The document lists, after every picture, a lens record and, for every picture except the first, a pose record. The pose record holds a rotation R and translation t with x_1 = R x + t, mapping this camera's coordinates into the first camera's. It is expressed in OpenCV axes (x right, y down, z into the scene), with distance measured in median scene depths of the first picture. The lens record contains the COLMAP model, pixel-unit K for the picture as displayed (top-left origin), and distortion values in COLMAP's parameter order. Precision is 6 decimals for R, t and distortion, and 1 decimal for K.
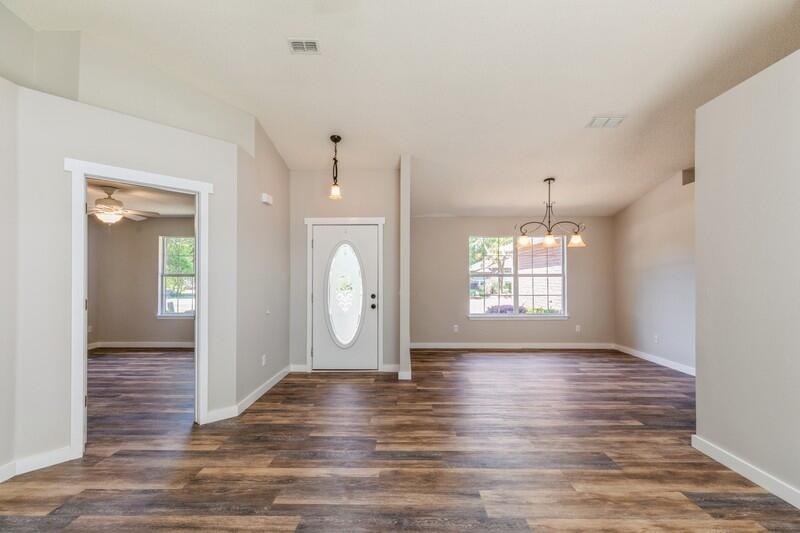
lens RADIAL K [[357.9, 0, 401.7], [0, 357.9, 274.6], [0, 0, 1]] dist [0.007372, -0.002045]
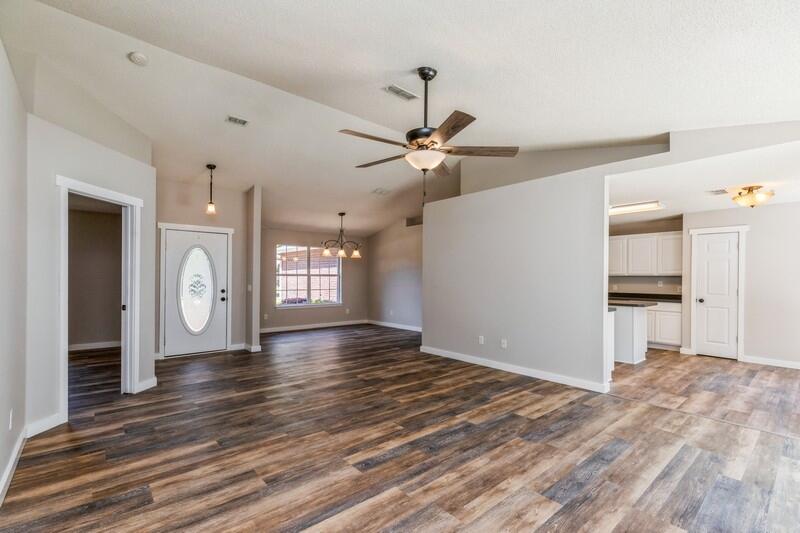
lens RADIAL K [[357.9, 0, 398.0], [0, 357.9, 278.4], [0, 0, 1]] dist [0.007372, -0.002045]
pose [[0.750567, 0.004550, 0.660779, -0.617273], [-0.012276, 0.999900, 0.007059, 0.000416], [-0.660680, -0.013410, 0.750548, -0.466887]]
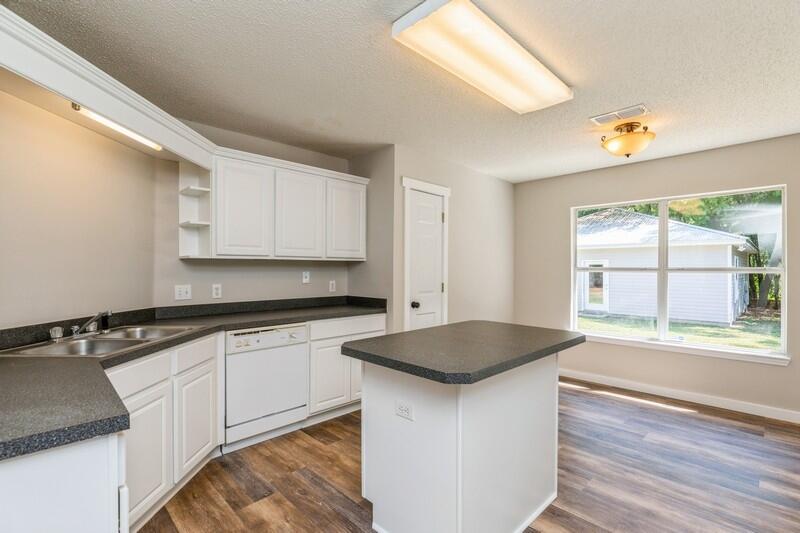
lens RADIAL K [[366.6, 0, 400.5], [0, 366.6, 269.9], [0, 0, 1]] dist [0.002450, -0.000523]
pose [[-0.696720, -0.007523, 0.717304, 0.892760], [-0.010993, 0.999940, -0.000191, 0.004623], [-0.717259, -0.008018, -0.696760, 0.584407]]
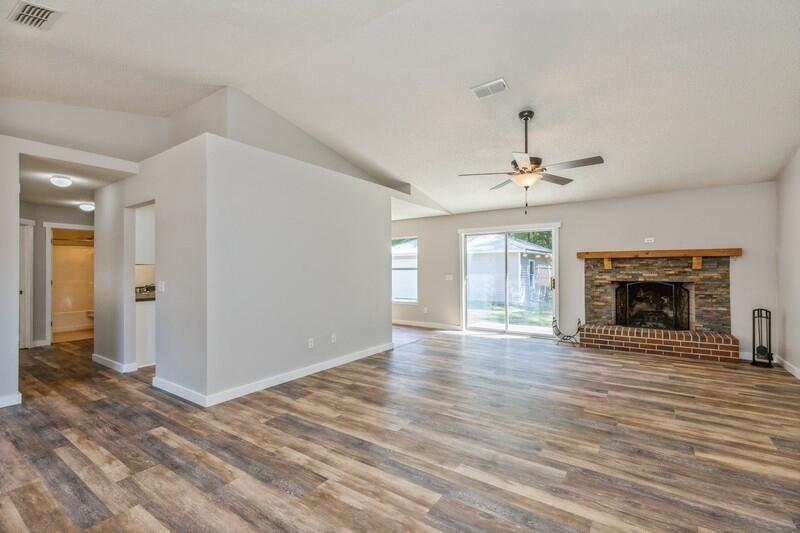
lens RADIAL K [[357.9, 0, 402.5], [0, 357.9, 265.6], [0, 0, 1]] dist [0.007372, -0.002045]
pose [[-0.829309, 0.011073, 0.558680, -0.321542], [0.001518, 0.999845, -0.017563, 0.018080], [-0.558788, -0.013717, -0.829197, 1.254922]]
